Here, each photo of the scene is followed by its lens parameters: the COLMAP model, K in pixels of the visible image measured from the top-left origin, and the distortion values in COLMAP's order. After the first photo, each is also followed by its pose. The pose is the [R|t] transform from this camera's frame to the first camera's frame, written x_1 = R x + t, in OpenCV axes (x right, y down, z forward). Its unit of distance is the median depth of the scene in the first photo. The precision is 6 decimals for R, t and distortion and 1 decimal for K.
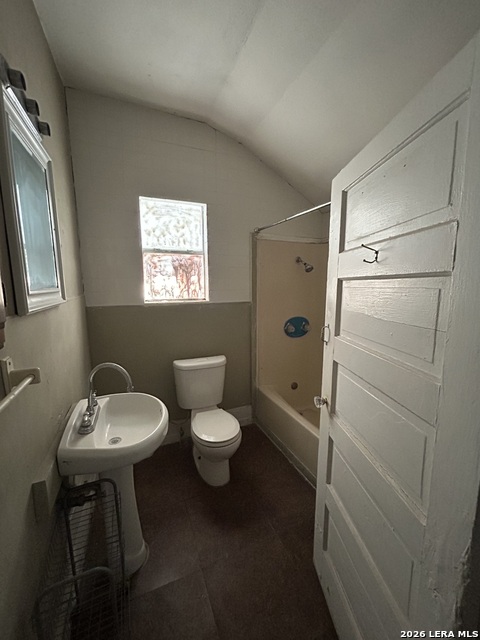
lens RADIAL K [[259.4, 0, 240.1], [0, 259.4, 320.6], [0, 0, 1]] dist [0.003686, 0.000439]
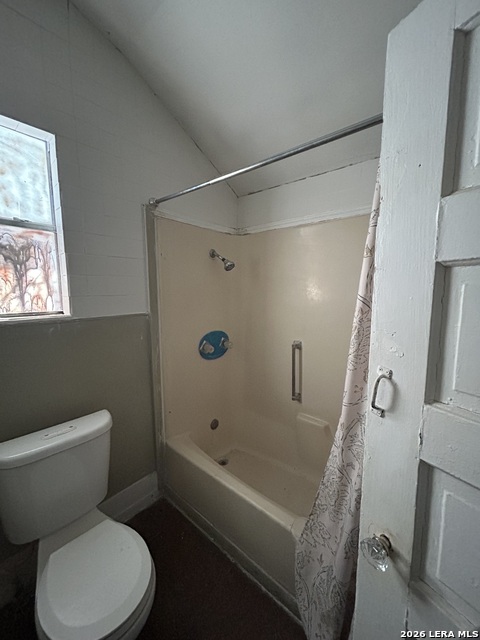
lens RADIAL K [[259.4, 0, 241.0], [0, 259.4, 320.1], [0, 0, 1]] dist [0.003686, 0.000439]
pose [[0.901027, -0.048731, 0.431016, -0.031095], [0.058666, 0.998230, -0.009779, -0.038503], [-0.429777, 0.034097, 0.902291, 0.340255]]
